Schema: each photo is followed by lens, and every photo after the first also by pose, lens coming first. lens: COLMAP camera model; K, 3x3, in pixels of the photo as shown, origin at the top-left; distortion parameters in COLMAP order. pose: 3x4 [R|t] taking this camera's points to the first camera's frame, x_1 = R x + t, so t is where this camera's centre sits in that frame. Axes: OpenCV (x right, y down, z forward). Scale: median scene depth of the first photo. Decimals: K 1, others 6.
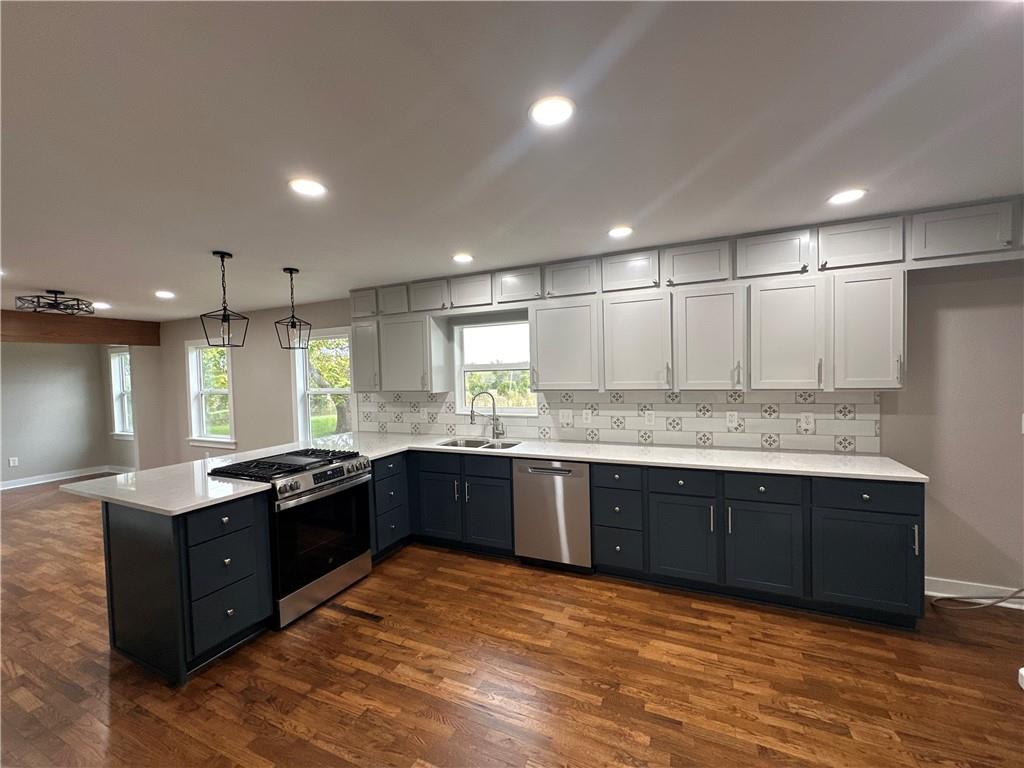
lens RADIAL K [[411.4, 0, 507.6], [0, 411.4, 383.8], [0, 0, 1]] dist [-0.002521, 0.000001]
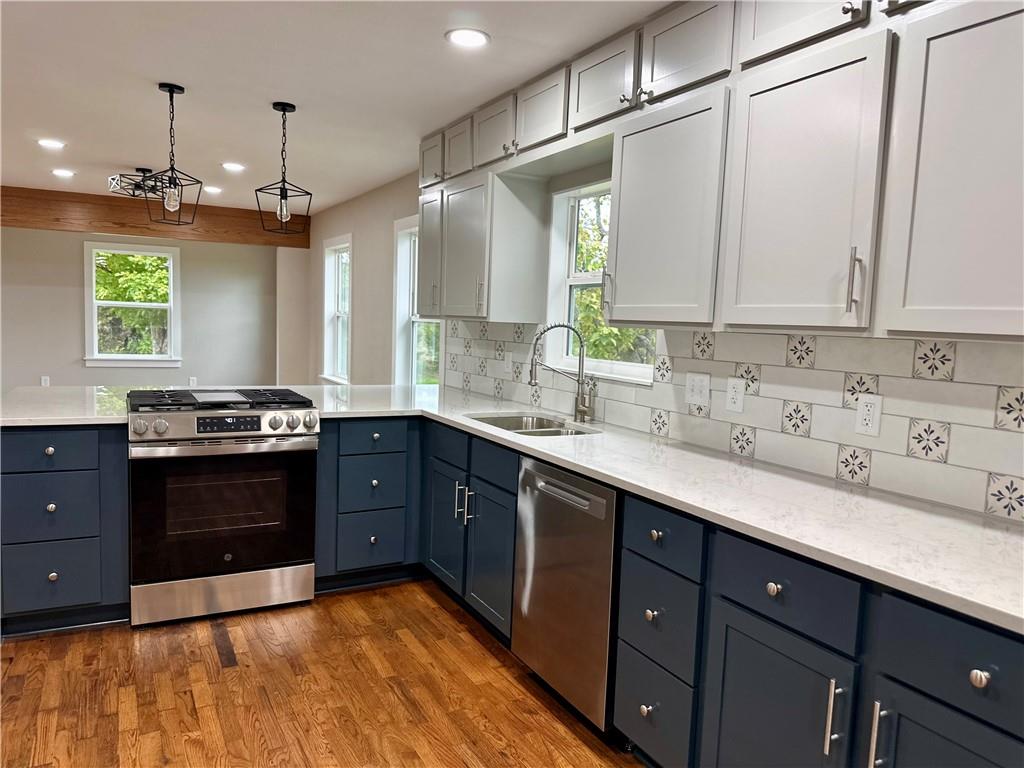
lens RADIAL K [[727.1, 0, 513.3], [0, 727.1, 391.4], [0, 0, 1]] dist [0.035636, -0.043682]
pose [[0.793575, 0.117664, -0.596987, 0.547533], [-0.079976, 0.992783, 0.089363, 0.034611], [0.603193, -0.023172, 0.797258, 0.348528]]
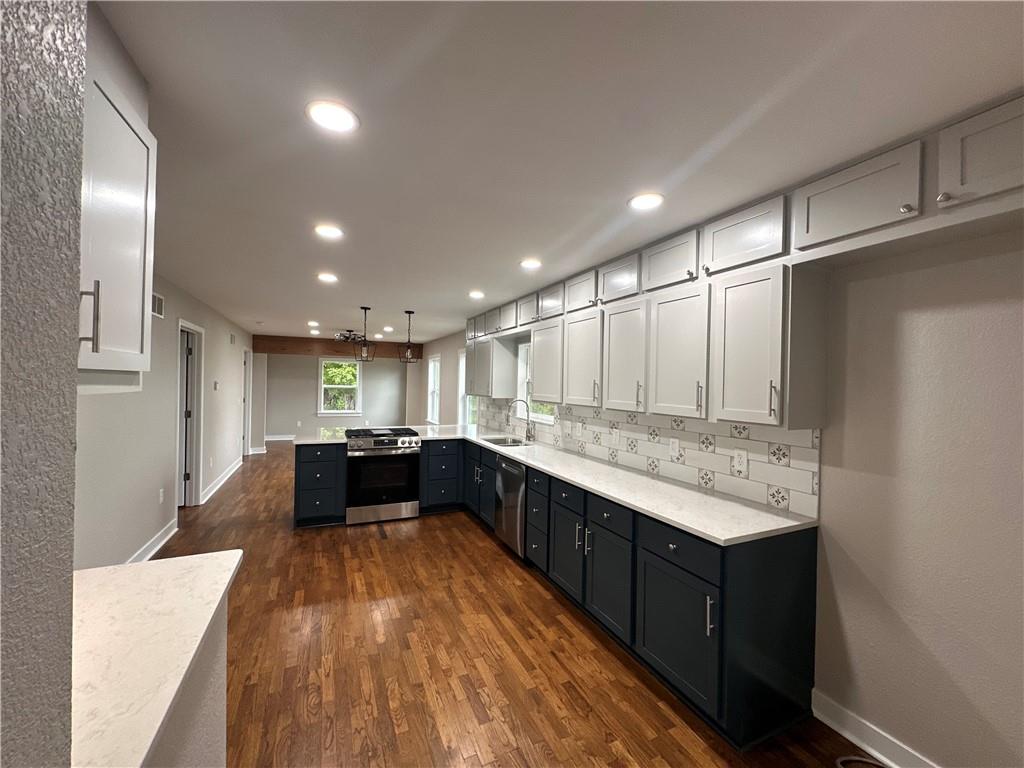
lens RADIAL K [[411.4, 0, 509.8], [0, 411.4, 383.8], [0, 0, 1]] dist [-0.002521, 0.000001]
pose [[0.750233, 0.043568, -0.659736, 0.909316], [-0.061691, 0.998086, -0.004241, -0.025789], [0.658289, 0.043881, 0.751485, 0.107944]]
